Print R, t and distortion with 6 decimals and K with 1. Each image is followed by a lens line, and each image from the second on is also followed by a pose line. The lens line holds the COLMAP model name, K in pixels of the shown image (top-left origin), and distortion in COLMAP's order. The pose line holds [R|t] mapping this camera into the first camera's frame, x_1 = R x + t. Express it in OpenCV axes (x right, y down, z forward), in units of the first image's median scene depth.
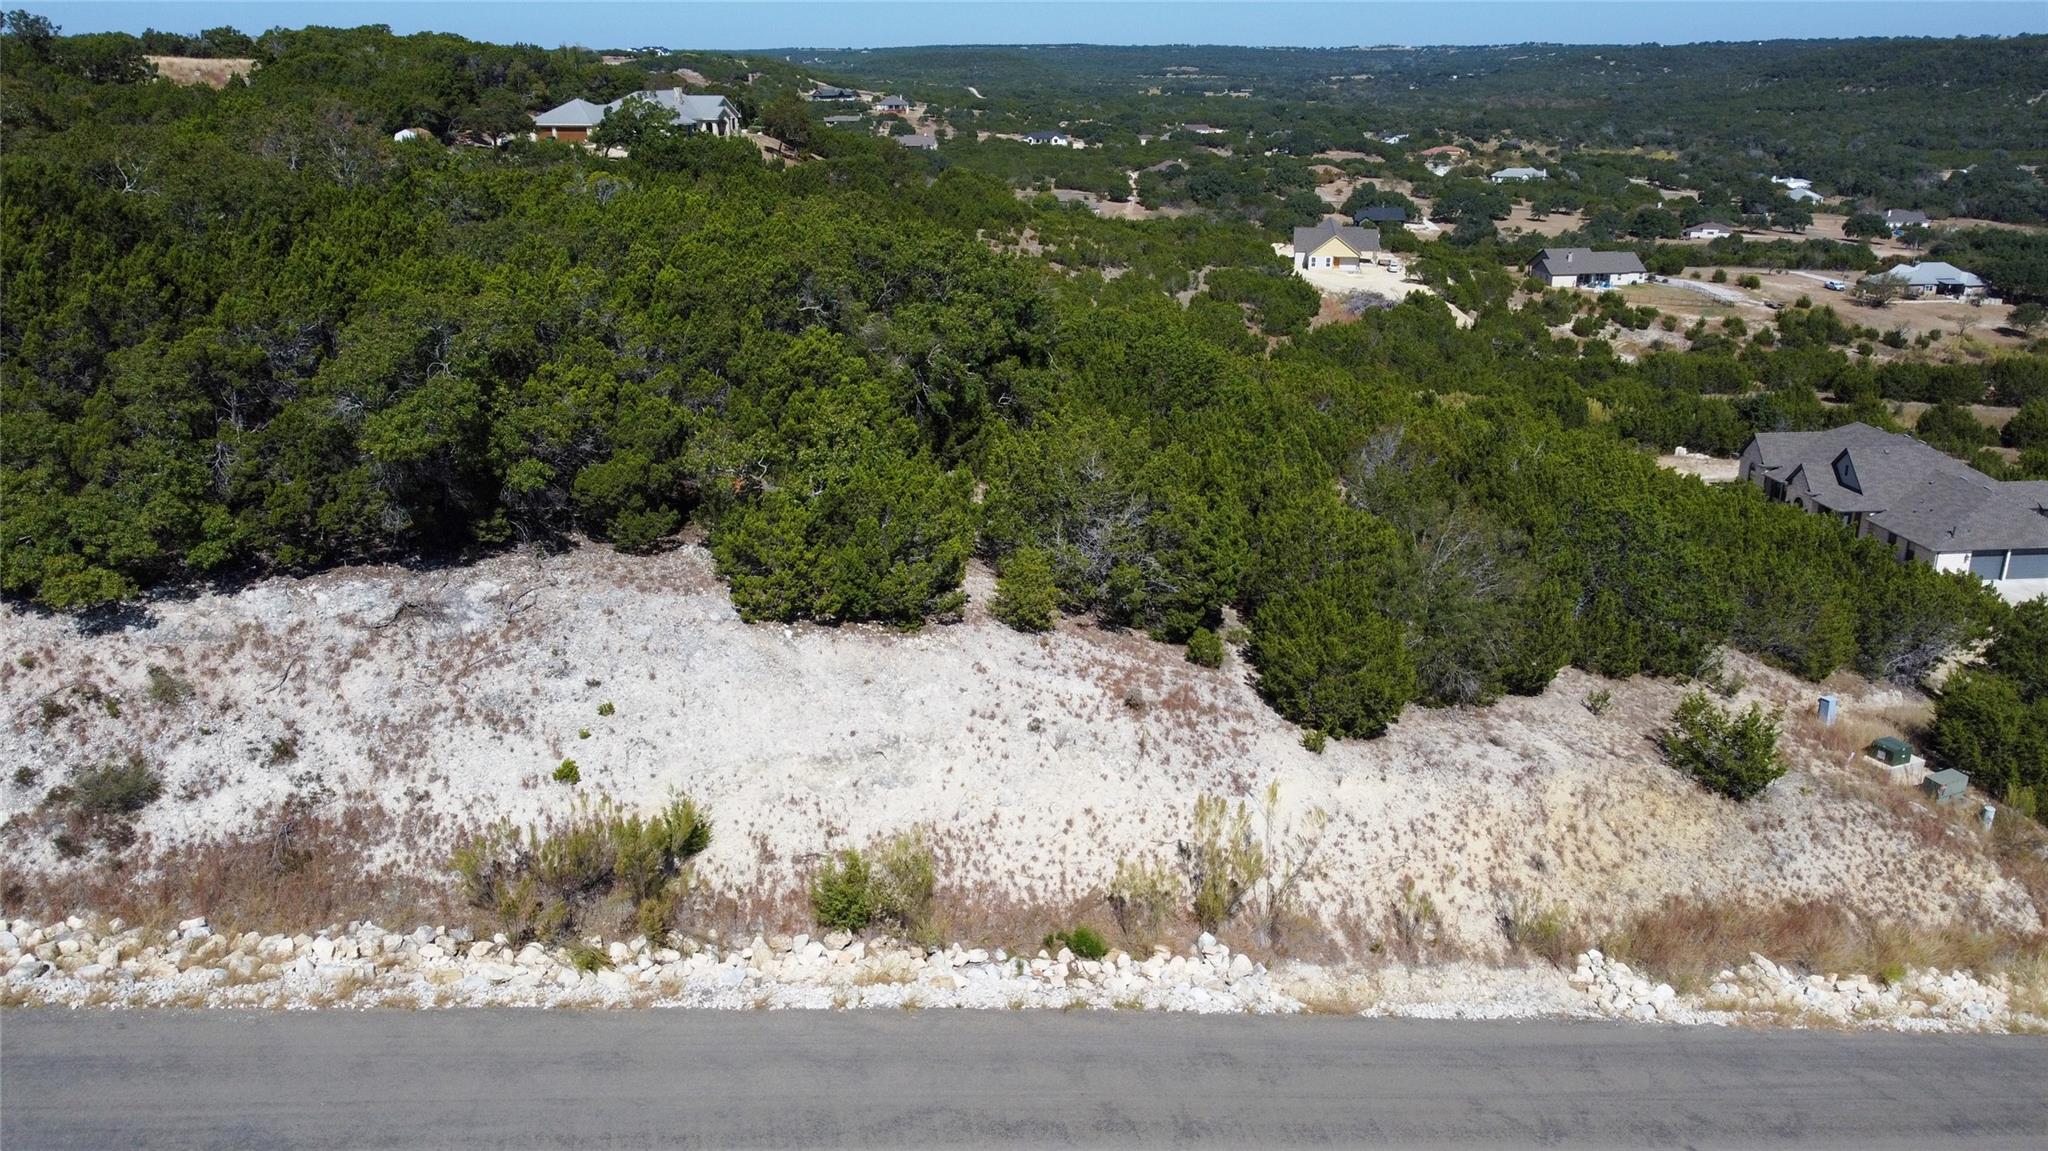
lens RADIAL K [[1553.8, 0, 1018.4], [0, 1553.8, 587.3], [0, 0, 1]] dist [-0.001840, -0.004789]
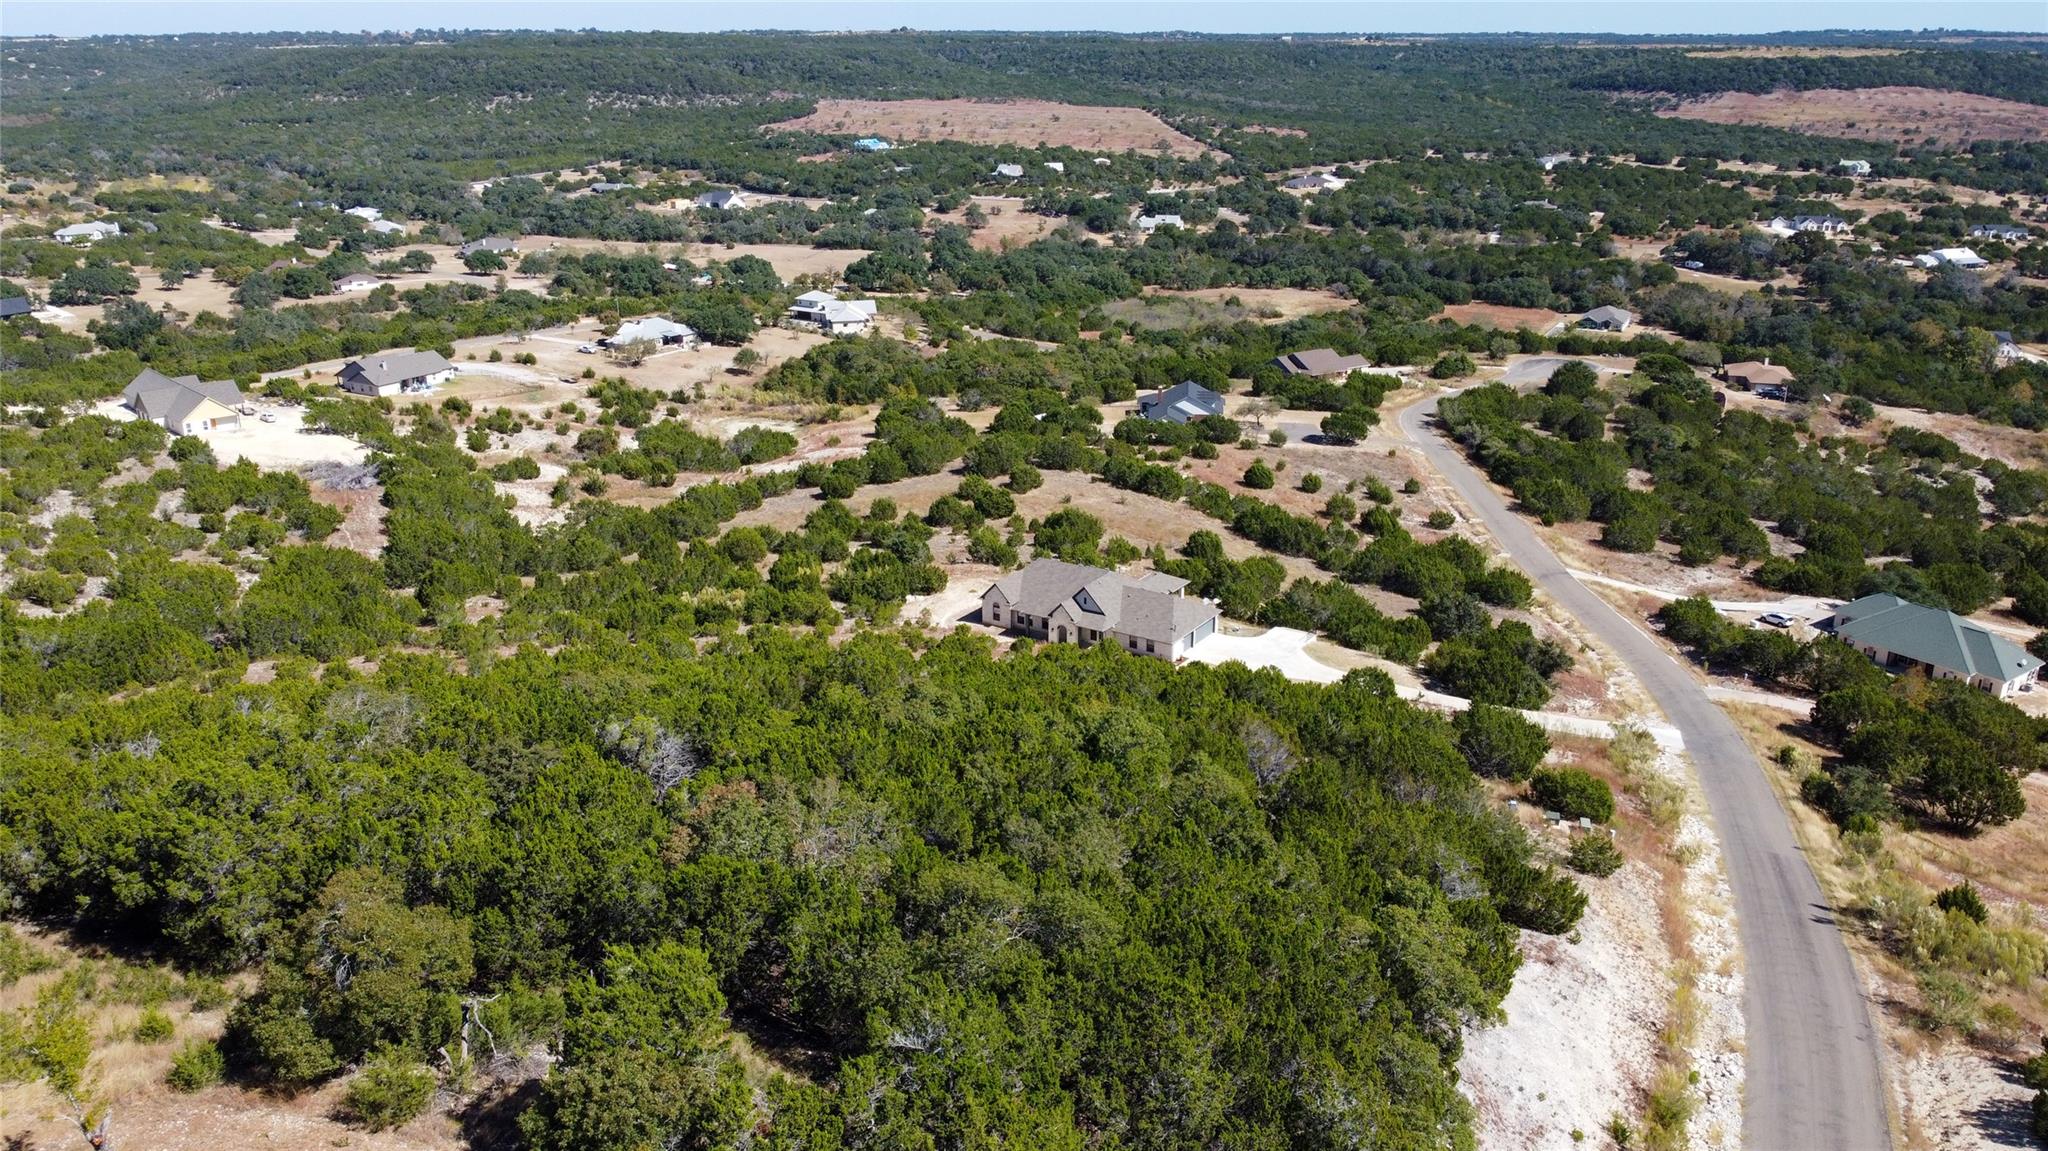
lens RADIAL K [[1553.8, 0, 1016.3], [0, 1553.8, 610.3], [0, 0, 1]] dist [-0.001840, -0.004789]
pose [[0.608368, -0.276063, 0.744095, -1.563665], [0.256395, 0.955646, 0.144923, -0.754155], [-0.751099, 0.102616, 0.652166, 0.192522]]
